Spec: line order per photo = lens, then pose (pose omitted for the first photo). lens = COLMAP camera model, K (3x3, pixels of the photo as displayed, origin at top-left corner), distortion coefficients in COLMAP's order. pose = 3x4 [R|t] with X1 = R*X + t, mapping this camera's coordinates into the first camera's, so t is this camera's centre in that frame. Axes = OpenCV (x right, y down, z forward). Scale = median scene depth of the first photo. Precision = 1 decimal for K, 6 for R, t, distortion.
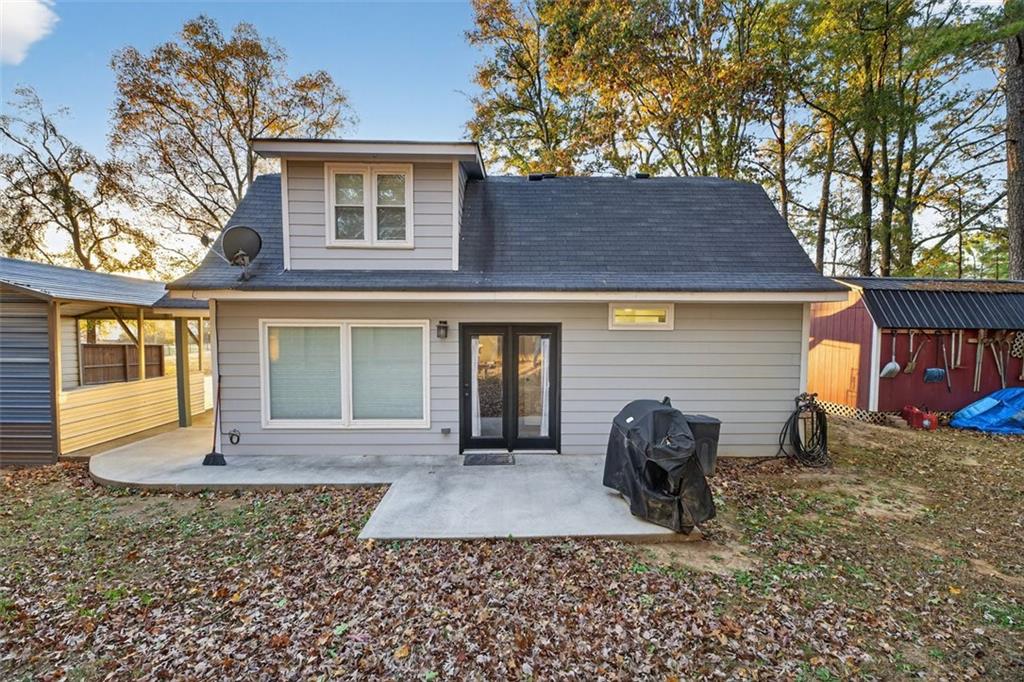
lens RADIAL K [[409.6, 0, 512.0], [0, 409.6, 341.0], [0, 0, 1]] dist [-0.004039, -0.000729]
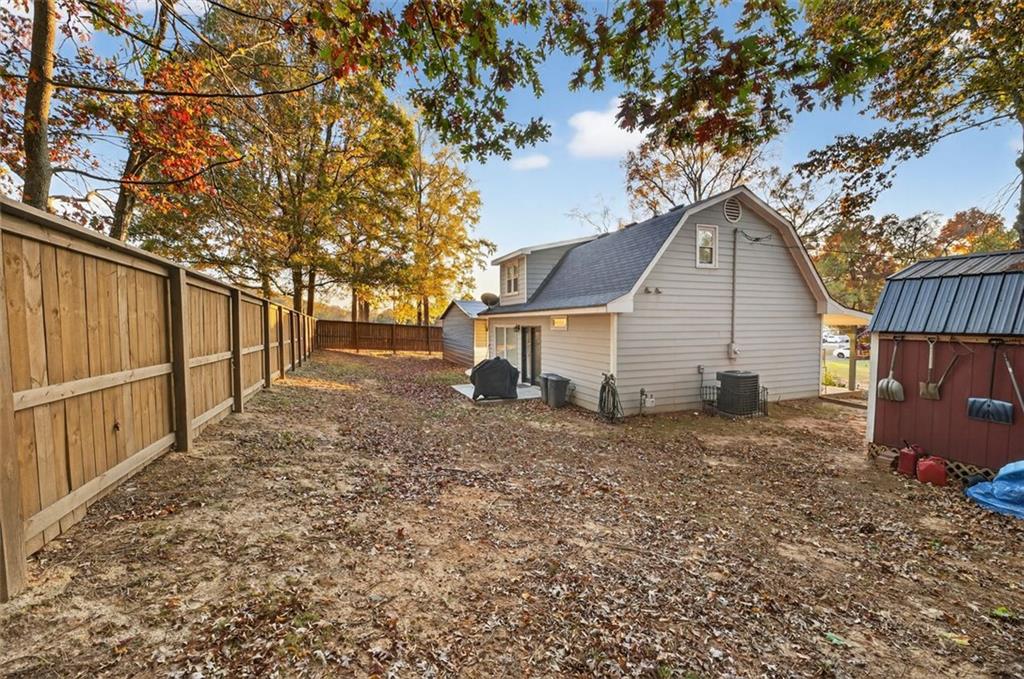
lens RADIAL K [[409.6, 0, 512.0], [0, 409.6, 339.5], [0, 0, 1]] dist [-0.004039, -0.000729]
pose [[0.337970, 0.028761, -0.940717, 1.375291], [-0.029148, 0.999373, 0.020082, -0.012024], [0.940705, 0.020633, 0.338597, 0.146990]]
